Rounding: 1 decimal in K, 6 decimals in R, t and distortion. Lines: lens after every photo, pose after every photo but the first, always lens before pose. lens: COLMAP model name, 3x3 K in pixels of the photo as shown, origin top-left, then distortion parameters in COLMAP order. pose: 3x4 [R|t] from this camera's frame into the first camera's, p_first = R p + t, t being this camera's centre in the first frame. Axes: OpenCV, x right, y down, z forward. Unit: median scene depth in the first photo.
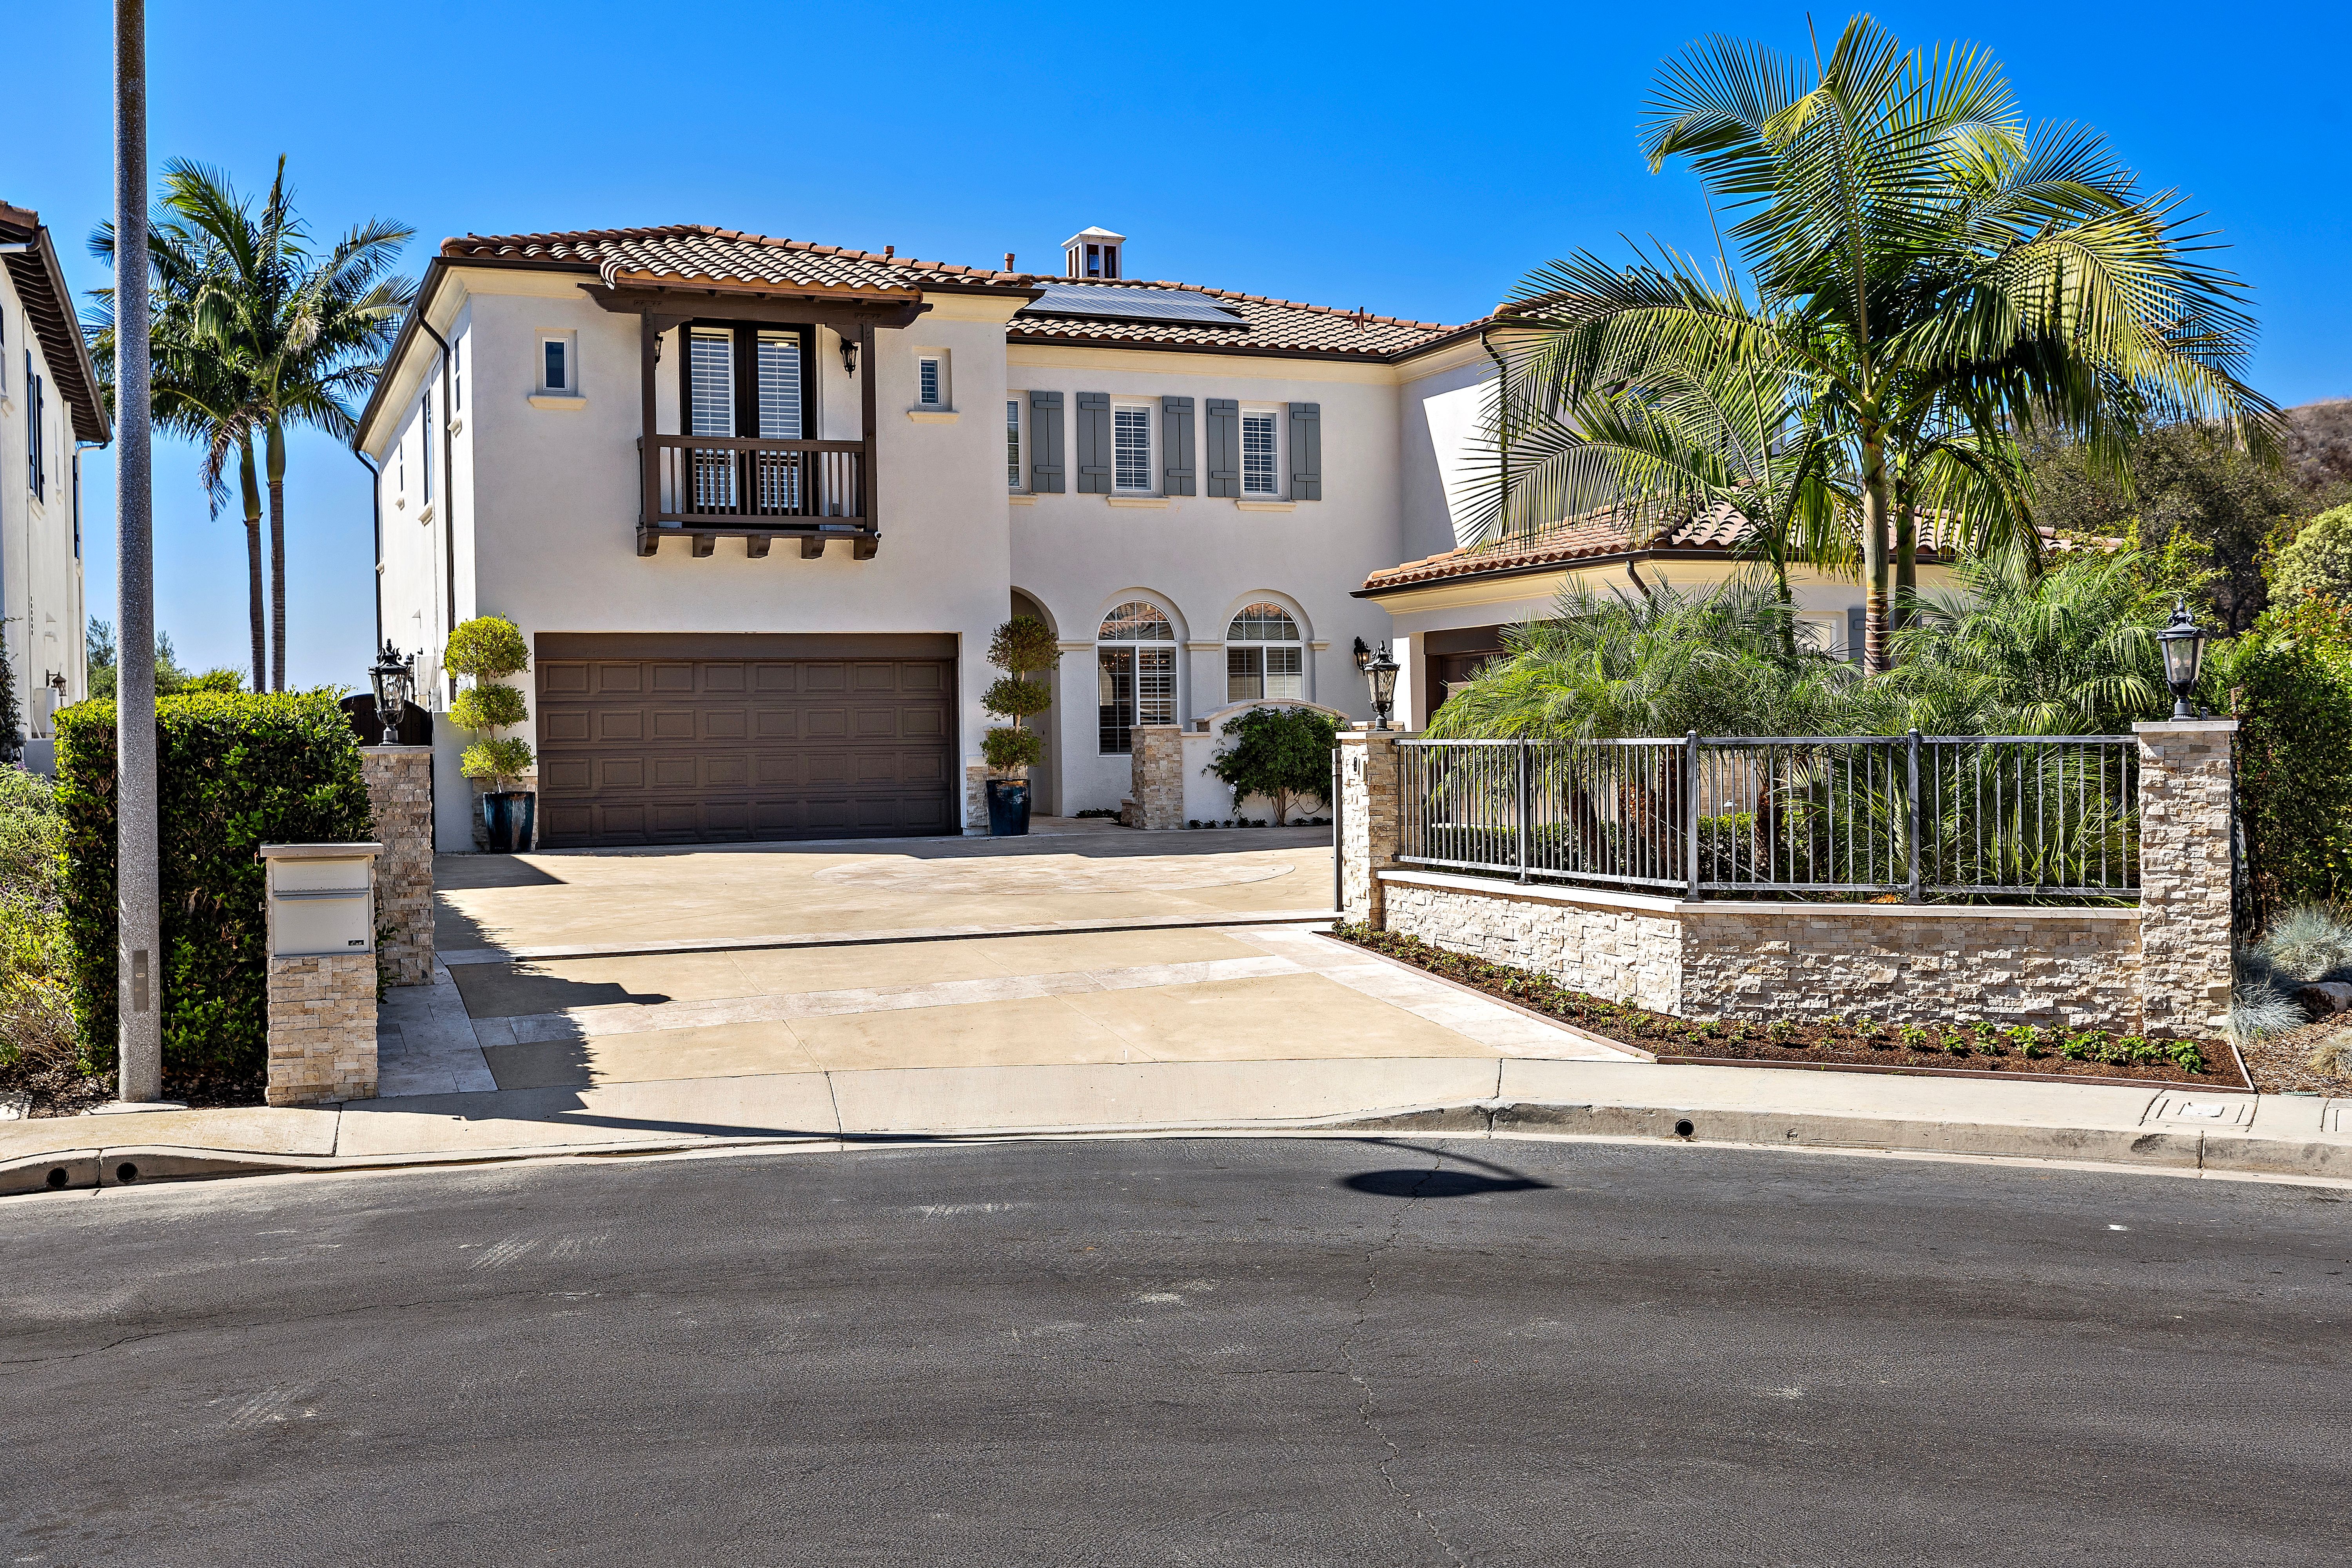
lens RADIAL K [[2375.6, 0, 1174.9], [0, 2375.6, 784.2], [0, 0, 1]] dist [0.055968, 0.000000]
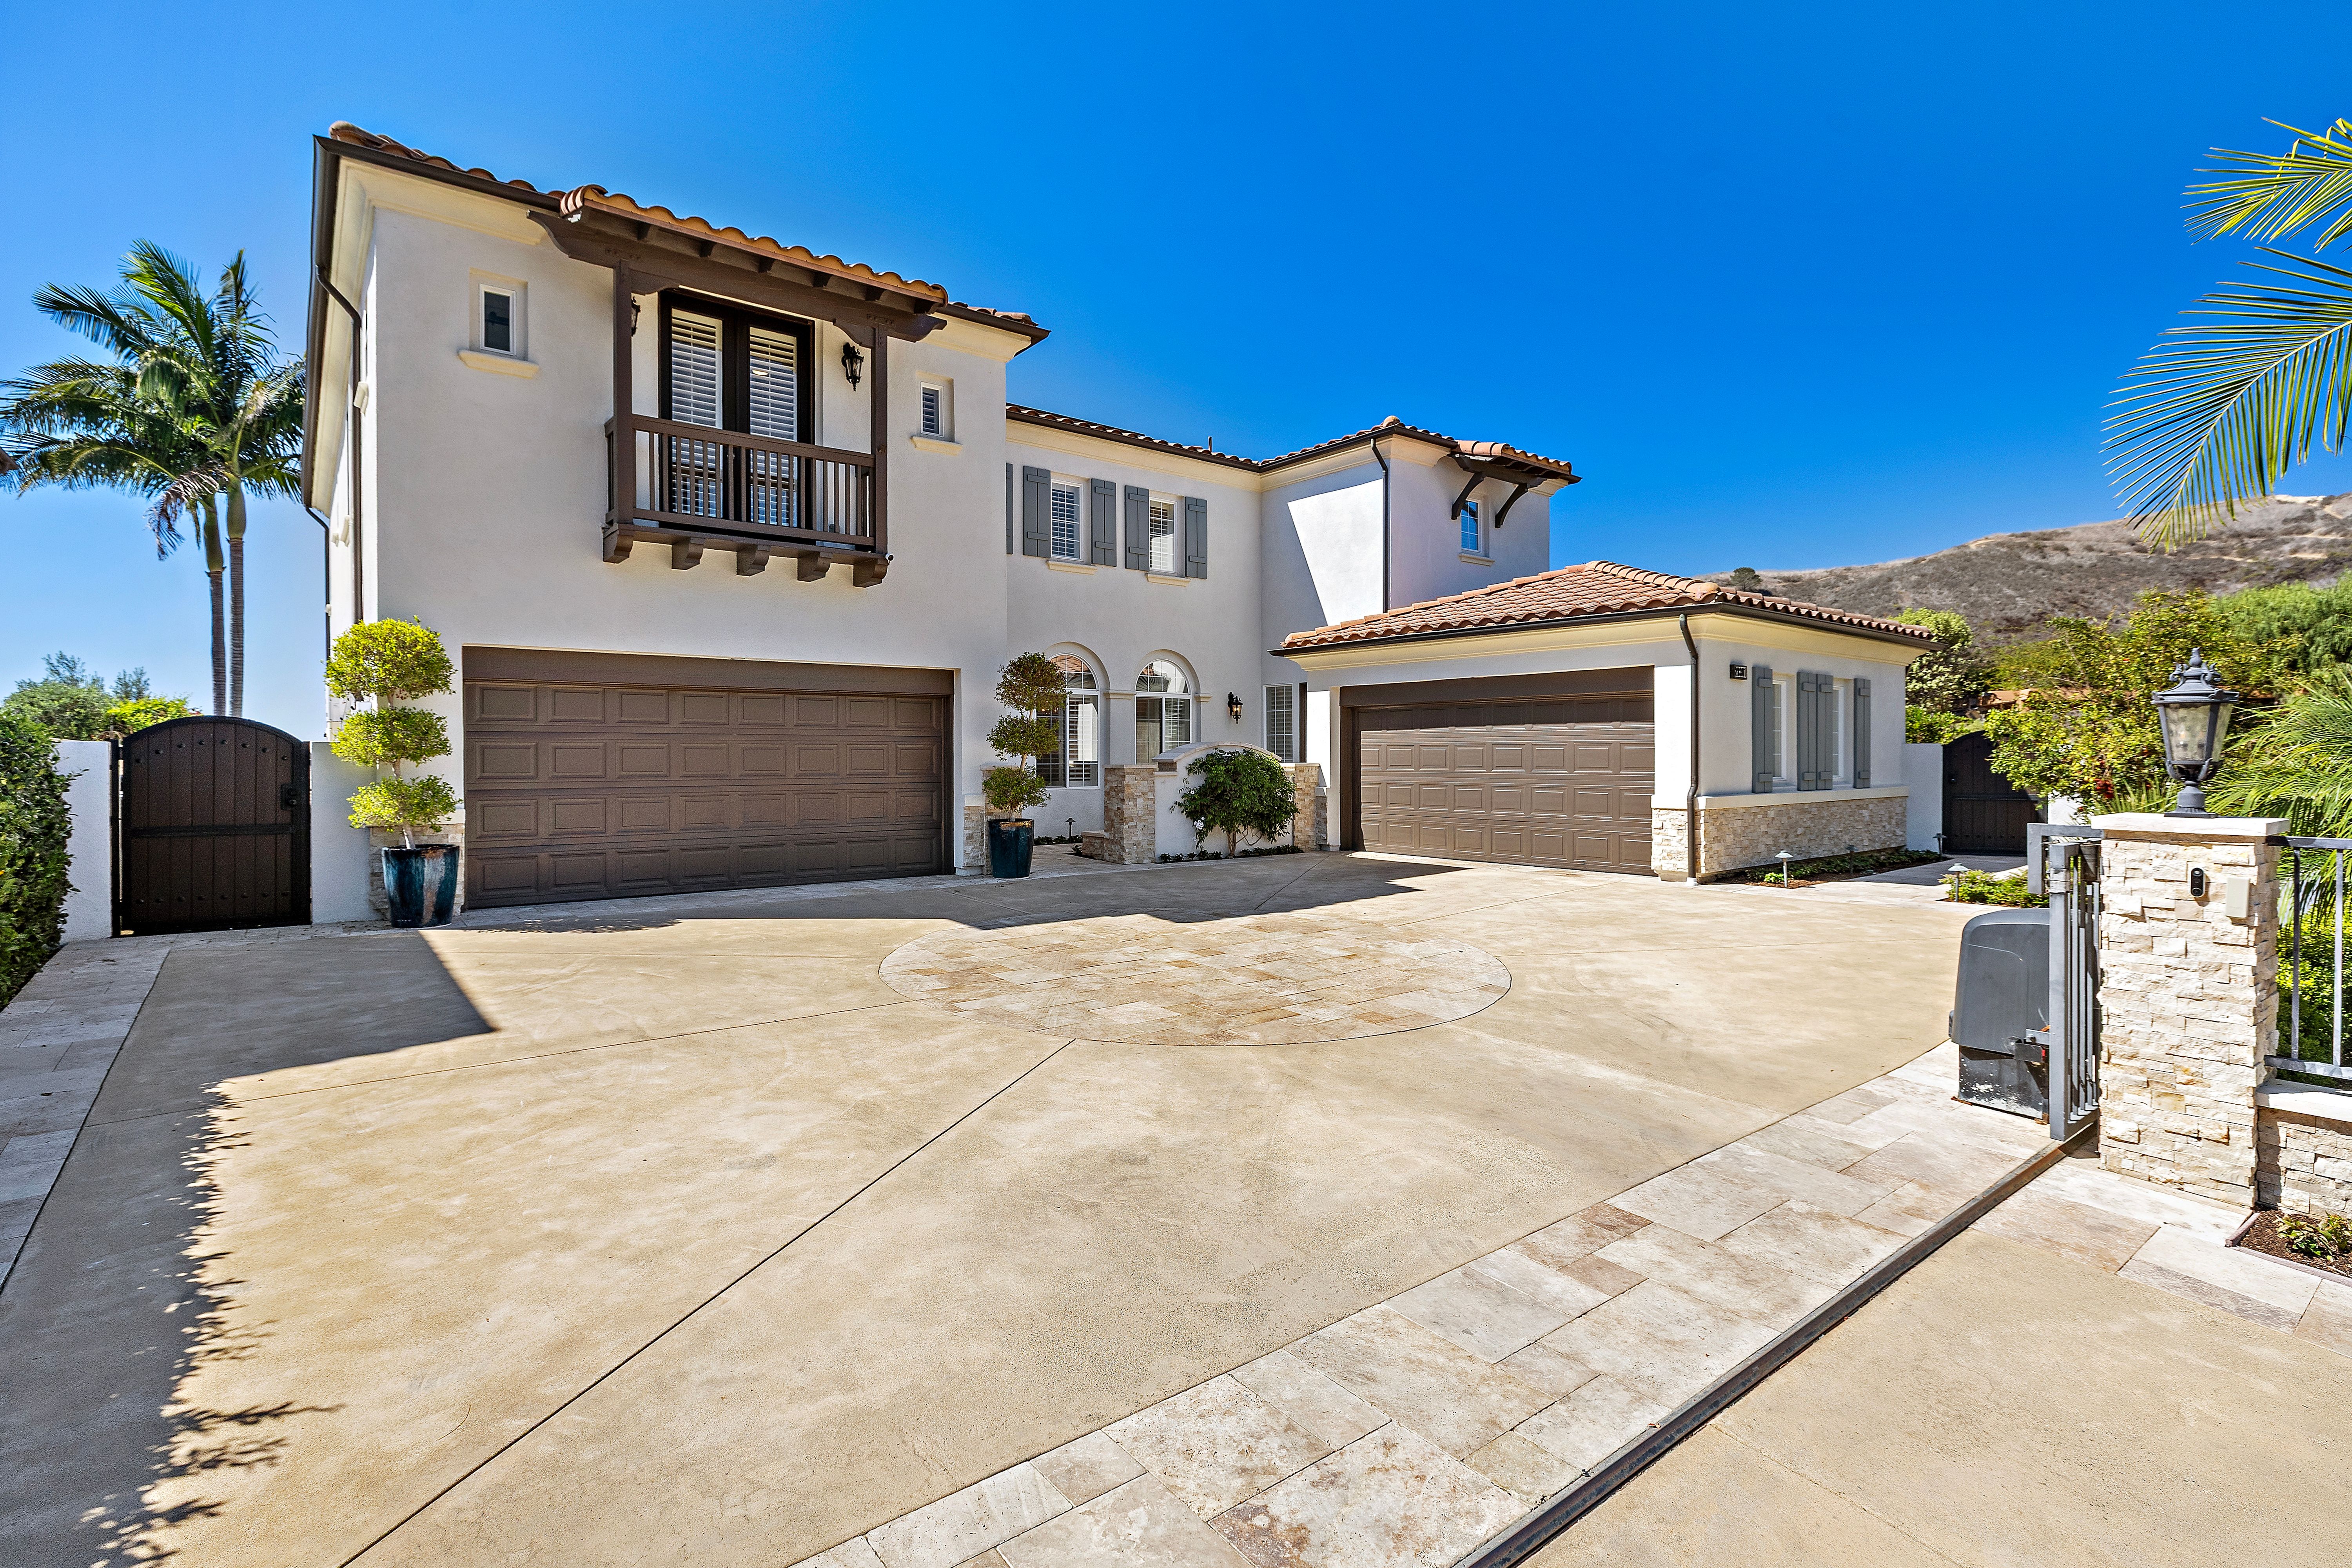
lens RADIAL K [[1135.4, 0, 1180.1], [0, 1135.4, 771.4], [0, 0, 1]] dist [0.004130, 0.000155]
pose [[0.961221, 0.010660, 0.275572, -0.131959], [-0.008353, 0.999920, -0.009544, -0.018044], [-0.275651, 0.006872, 0.961233, 0.528383]]
